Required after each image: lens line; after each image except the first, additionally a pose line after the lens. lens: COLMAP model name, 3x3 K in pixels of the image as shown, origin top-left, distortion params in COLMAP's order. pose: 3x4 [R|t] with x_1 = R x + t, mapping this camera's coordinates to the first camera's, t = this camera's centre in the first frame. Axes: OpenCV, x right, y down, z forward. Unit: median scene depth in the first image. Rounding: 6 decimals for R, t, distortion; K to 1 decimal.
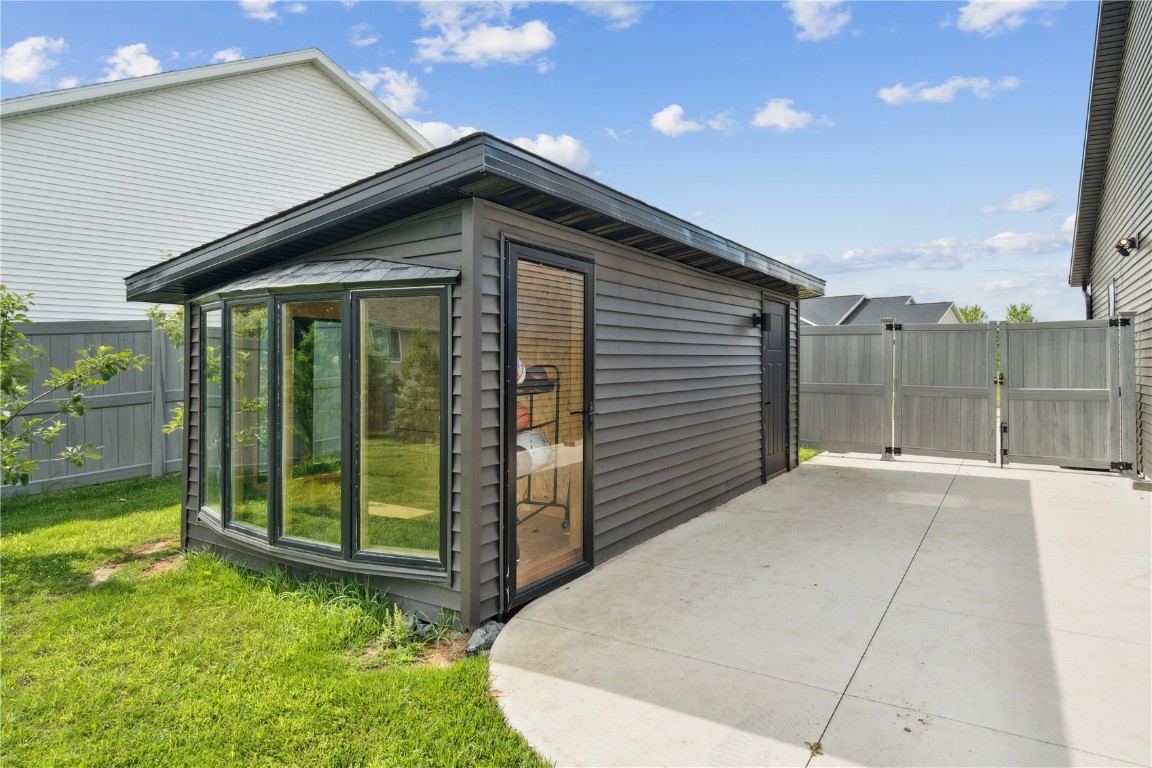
lens RADIAL K [[706.4, 0, 575.4], [0, 706.4, 362.0], [0, 0, 1]] dist [0.001313, 0.000185]
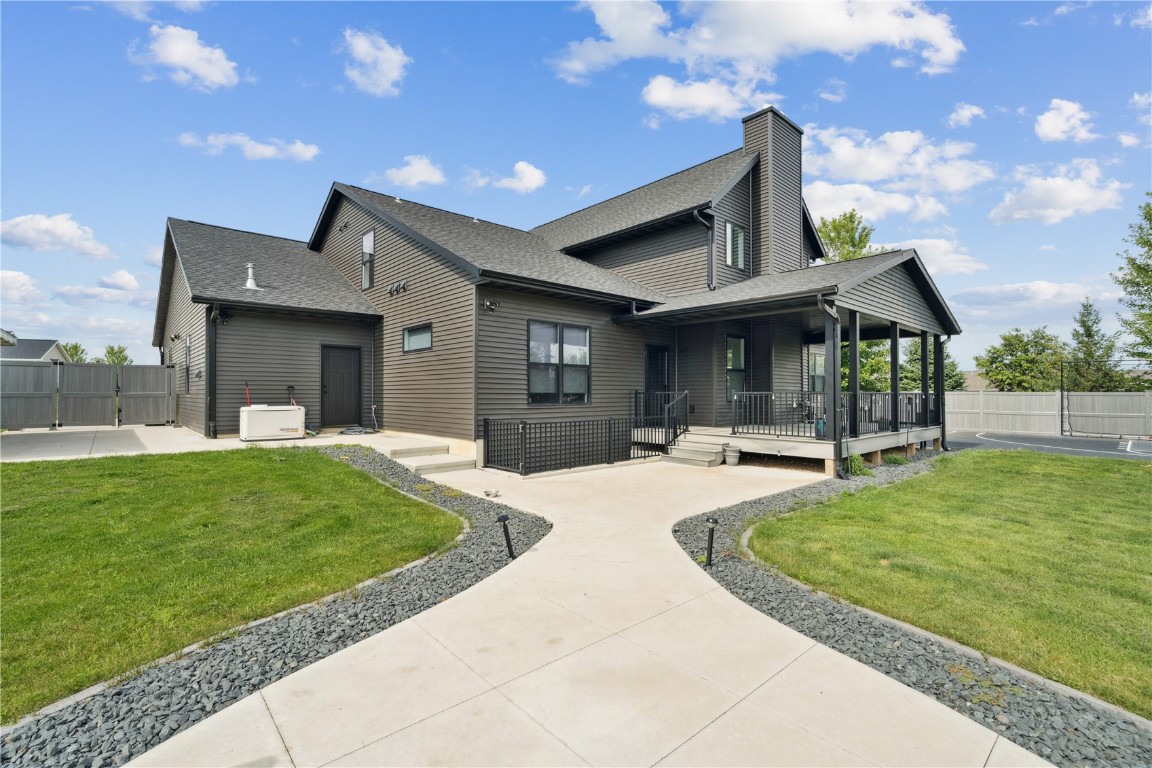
lens RADIAL K [[520.1, 0, 576.0], [0, 520.1, 384.0], [0, 0, 1]] dist [0.000101, 0.000039]
pose [[0.279688, 0.014344, 0.959984, -0.574910], [-0.000254, 0.999889, -0.014866, 0.031136], [-0.960091, 0.003914, 0.279661, -0.856457]]
